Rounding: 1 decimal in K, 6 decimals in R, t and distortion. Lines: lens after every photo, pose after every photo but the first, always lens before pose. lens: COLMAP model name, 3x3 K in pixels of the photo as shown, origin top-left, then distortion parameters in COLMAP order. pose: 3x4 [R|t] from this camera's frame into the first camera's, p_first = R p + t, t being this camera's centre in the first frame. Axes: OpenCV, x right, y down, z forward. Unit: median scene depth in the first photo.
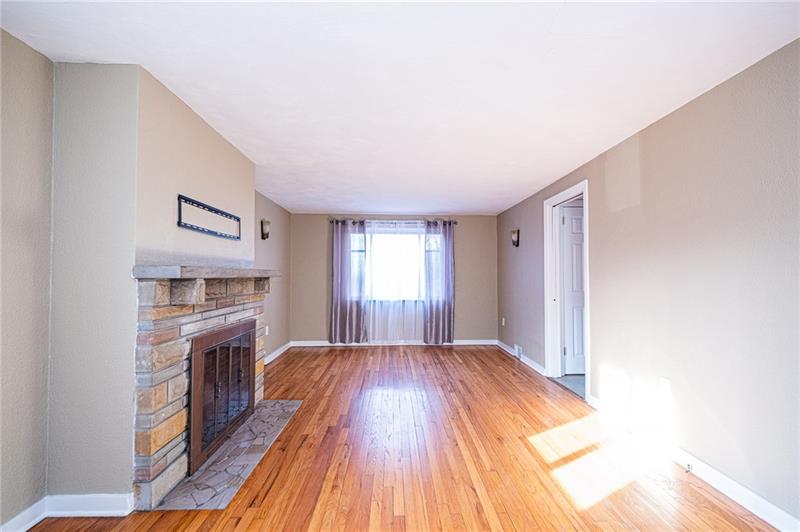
lens RADIAL K [[337.8, 0, 406.4], [0, 337.8, 267.8], [0, 0, 1]] dist [0.005142, -0.000478]
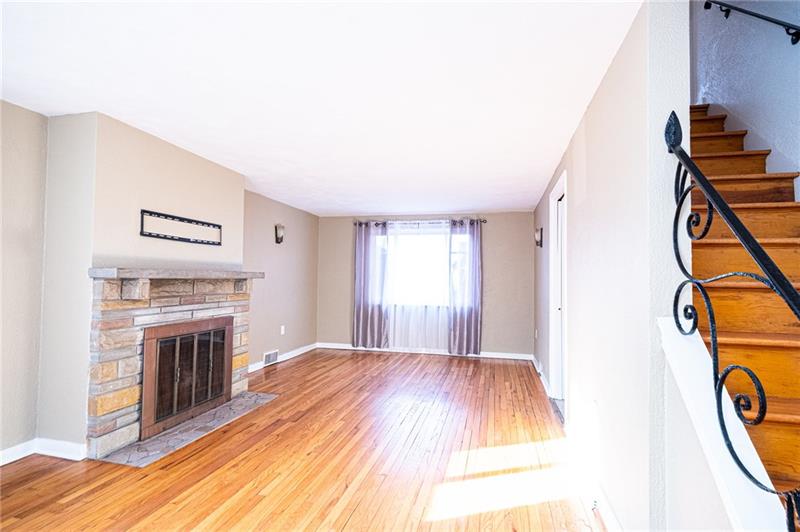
lens RADIAL K [[374.8, 0, 407.4], [0, 374.8, 267.0], [0, 0, 1]] dist [0.002215, -0.000060]
pose [[0.964520, 0.002210, -0.263999, 0.510007], [-0.004966, 0.999940, -0.009771, -0.000879], [0.263962, 0.010735, 0.964473, -0.040668]]
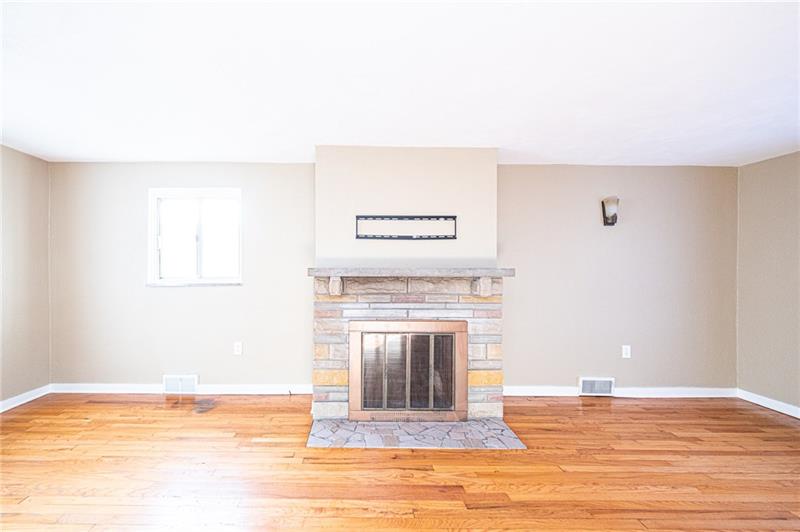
lens RADIAL K [[295.0, 0, 357.8], [0, 295.0, 267.9], [0, 0, 1]] dist [0.006860, -0.001024]
pose [[-0.035444, -0.005621, -0.999356, 0.446170], [0.019242, 0.999795, -0.006306, 0.004711], [0.999186, -0.019453, -0.035328, 0.875631]]
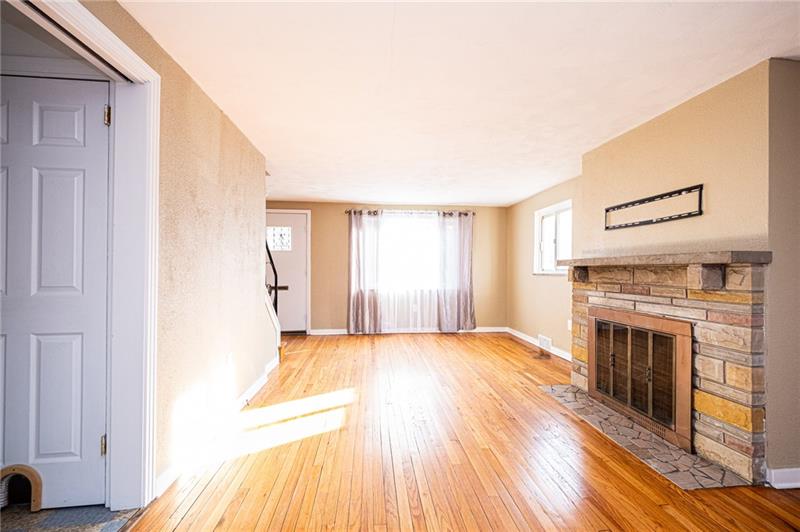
lens RADIAL K [[337.8, 0, 408.3], [0, 337.8, 269.2], [0, 0, 1]] dist [0.005142, -0.000478]
pose [[-0.997015, -0.004757, -0.077062, 0.236251], [-0.002943, 0.999716, -0.023634, 0.067069], [0.077153, -0.023337, -0.996746, 1.988789]]
